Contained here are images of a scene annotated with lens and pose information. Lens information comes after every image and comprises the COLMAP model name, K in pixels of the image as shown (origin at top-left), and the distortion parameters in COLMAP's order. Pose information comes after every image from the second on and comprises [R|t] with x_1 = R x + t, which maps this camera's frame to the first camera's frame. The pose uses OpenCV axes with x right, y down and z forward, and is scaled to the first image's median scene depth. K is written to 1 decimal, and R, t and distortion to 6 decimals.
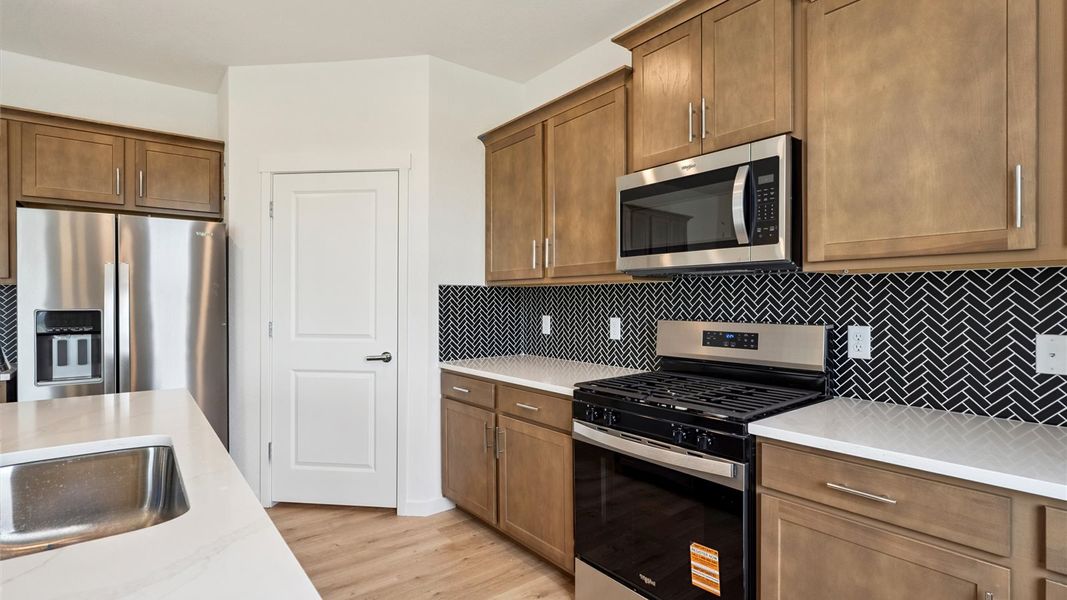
lens RADIAL K [[522.4, 0, 532.0], [0, 522.4, 304.3], [0, 0, 1]] dist [-0.001657, -0.000063]
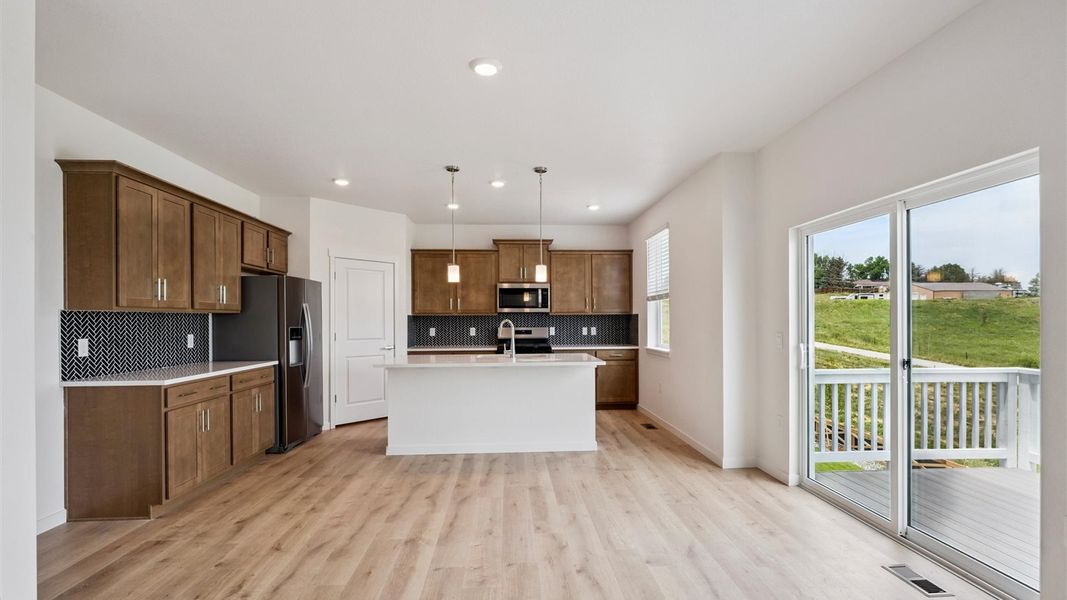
lens RADIAL K [[522.4, 0, 528.3], [0, 522.4, 316.4], [0, 0, 1]] dist [-0.001657, -0.000063]
pose [[0.573312, 0.003138, 0.819331, -2.407972], [0.008121, 0.999922, -0.009513, -0.006060], [-0.819297, 0.012108, 0.573242, -1.026033]]
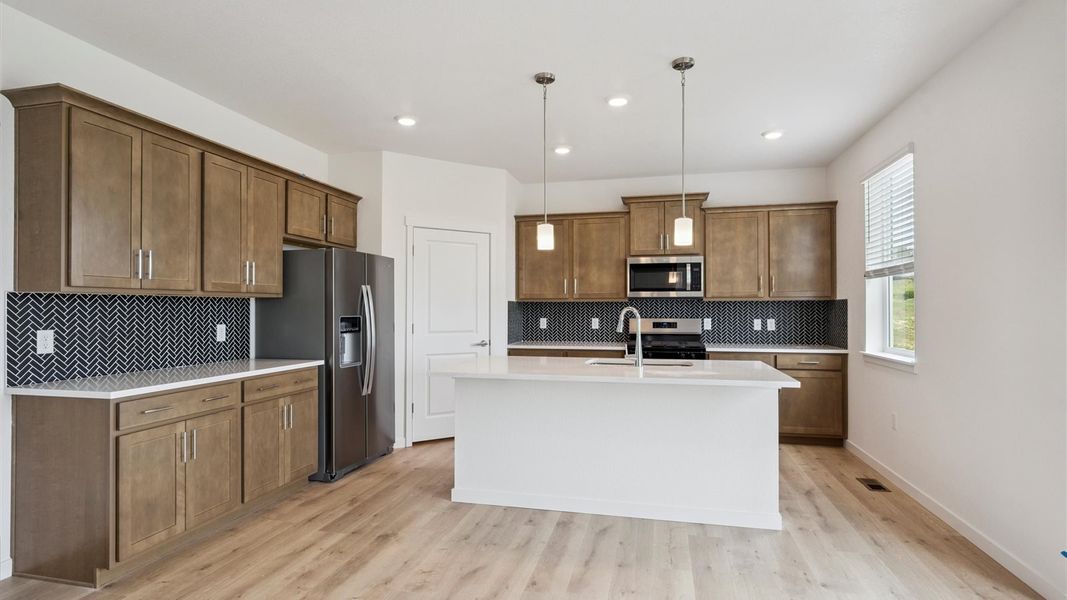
lens RADIAL K [[522.4, 0, 535.4], [0, 522.4, 306.4], [0, 0, 1]] dist [-0.001657, -0.000063]
pose [[0.781598, 0.002684, 0.623777, -1.642544], [0.003151, 0.999961, -0.008251, -0.004907], [-0.623775, 0.008415, 0.781559, -0.583313]]
